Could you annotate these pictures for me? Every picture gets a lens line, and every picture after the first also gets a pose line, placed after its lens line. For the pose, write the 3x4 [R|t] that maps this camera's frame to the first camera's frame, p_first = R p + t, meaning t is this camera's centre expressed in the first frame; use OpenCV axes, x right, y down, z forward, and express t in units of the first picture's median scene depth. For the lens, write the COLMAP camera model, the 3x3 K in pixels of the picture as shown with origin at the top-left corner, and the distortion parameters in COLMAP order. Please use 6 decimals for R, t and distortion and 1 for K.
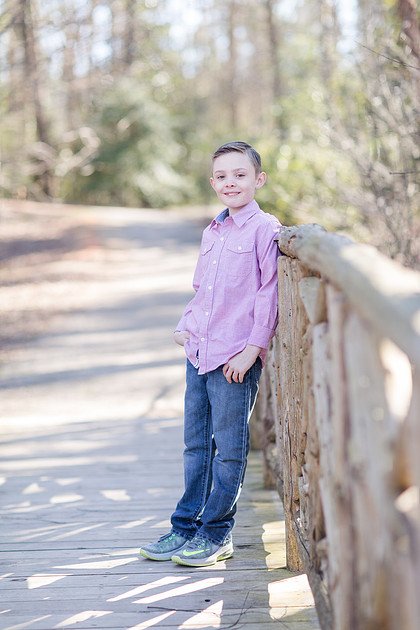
lens RADIAL K [[1510.6, 0, 209.9], [0, 1510.6, 315.3], [0, 0, 1]] dist [0.070356, -0.060520]
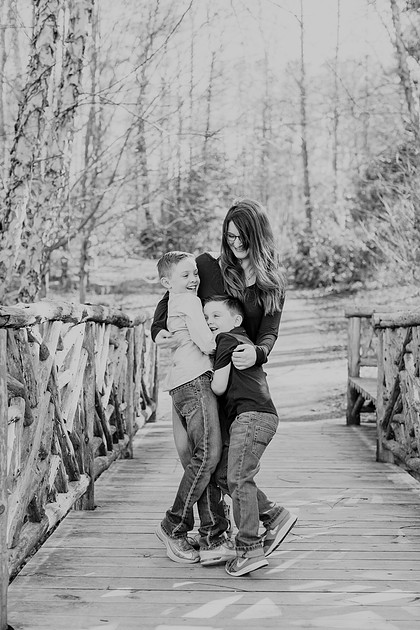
lens RADIAL K [[908.4, 0, 209.9], [0, 908.4, 312.1], [0, 0, 1]] dist [0.008224, 0.031656]
pose [[0.999216, 0.030017, -0.025826, -0.168196], [-0.030461, 0.999392, -0.016955, -0.033726], [0.025301, 0.017728, 0.999523, 0.370221]]
